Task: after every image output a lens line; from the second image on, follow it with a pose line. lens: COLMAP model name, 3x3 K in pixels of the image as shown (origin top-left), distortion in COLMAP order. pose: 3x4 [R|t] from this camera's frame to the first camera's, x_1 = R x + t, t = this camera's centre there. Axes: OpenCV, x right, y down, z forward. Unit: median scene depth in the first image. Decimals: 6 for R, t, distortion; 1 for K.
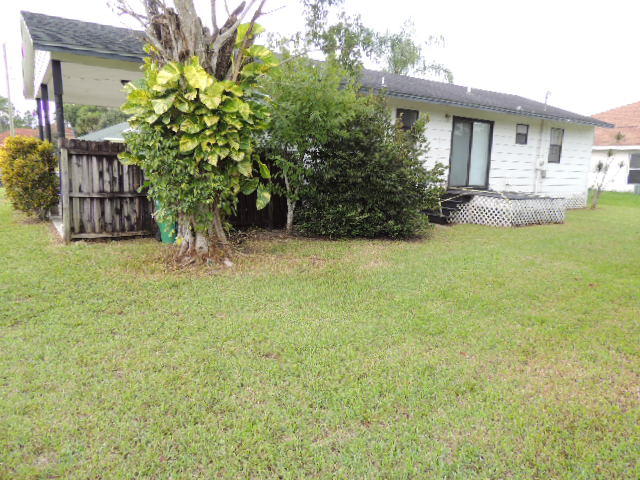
lens RADIAL K [[446.9, 0, 320.0], [0, 446.9, 240.0], [0, 0, 1]] dist [-0.021041, 0.000814]
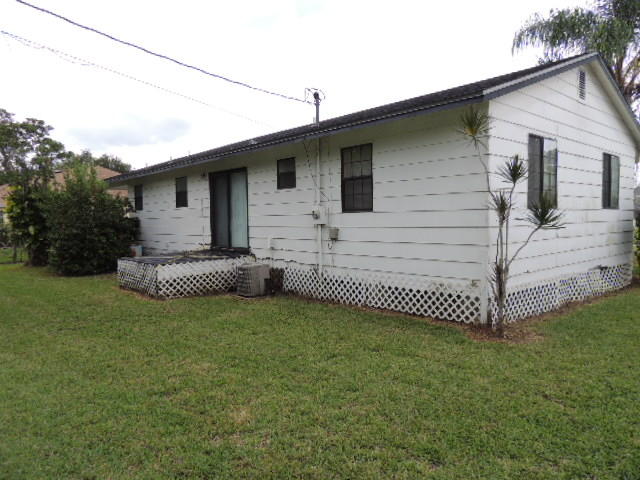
lens RADIAL K [[446.9, 0, 320.0], [0, 446.9, 240.0], [0, 0, 1]] dist [-0.021041, 0.000814]
pose [[0.157298, 0.015956, -0.987422, 1.112593], [-0.146136, 0.989238, -0.007295, -0.143324], [0.976679, 0.145445, 0.157937, 0.957770]]
